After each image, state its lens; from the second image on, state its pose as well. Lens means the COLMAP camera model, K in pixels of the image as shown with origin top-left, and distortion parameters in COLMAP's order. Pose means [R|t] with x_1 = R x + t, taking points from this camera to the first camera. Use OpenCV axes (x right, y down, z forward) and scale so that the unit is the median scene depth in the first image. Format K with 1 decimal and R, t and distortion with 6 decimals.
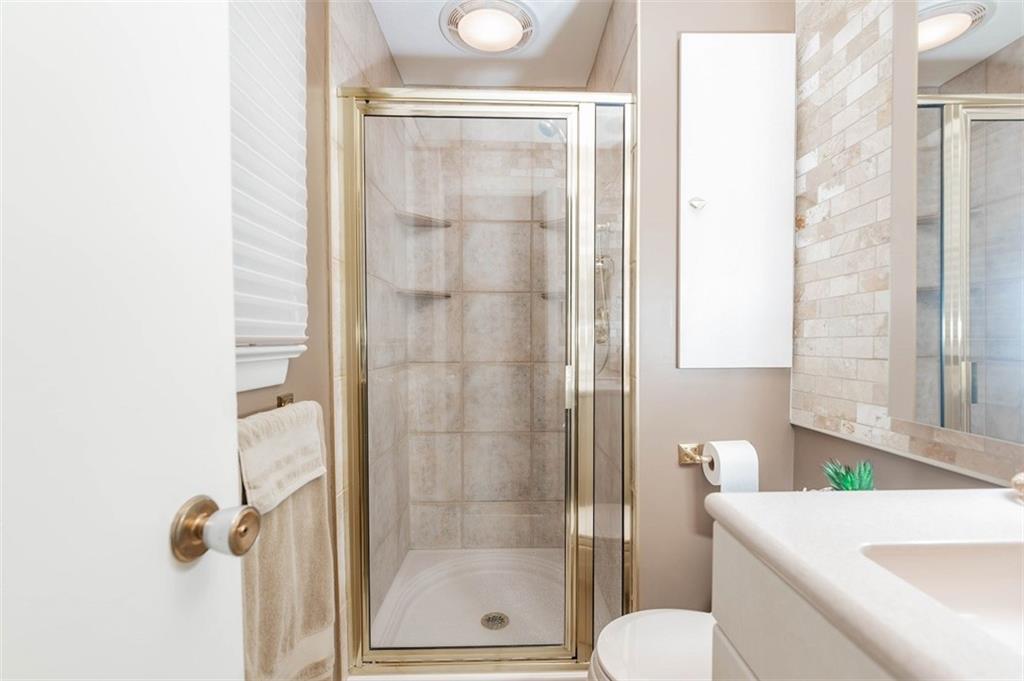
lens RADIAL K [[454.4, 0, 512.4], [0, 454.4, 340.5], [0, 0, 1]] dist [-0.002877, -0.000242]
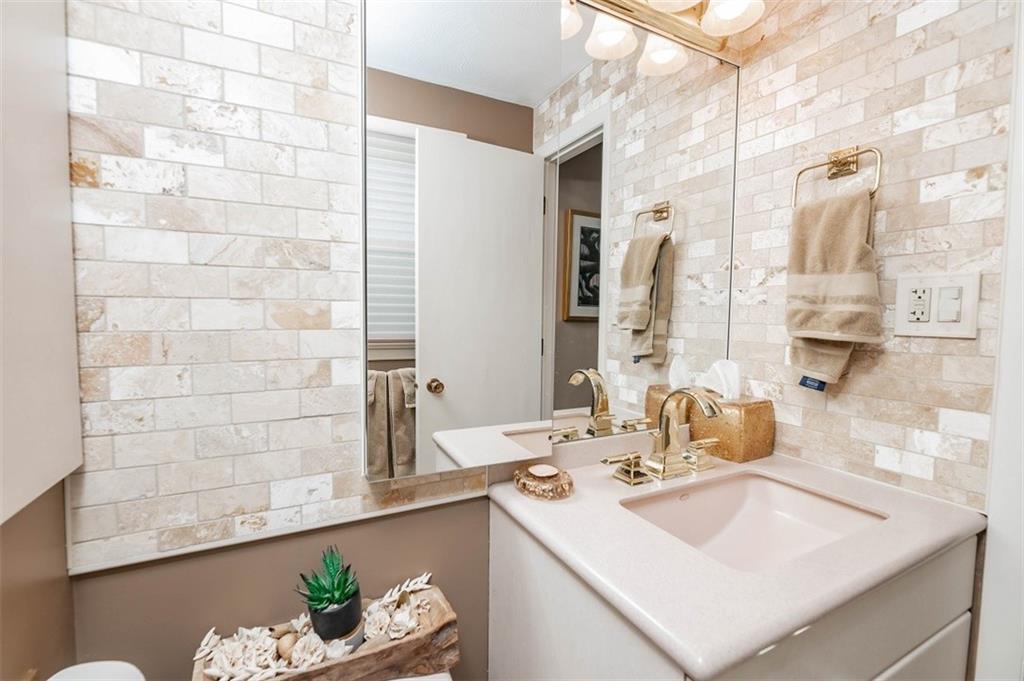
lens RADIAL K [[454.4, 0, 513.7], [0, 454.4, 341.1], [0, 0, 1]] dist [-0.002877, -0.000242]
pose [[-0.461840, -0.054403, 0.885293, -0.038272], [-0.004826, 0.998257, 0.058827, -0.125940], [-0.886950, 0.022896, -0.461298, 0.958912]]
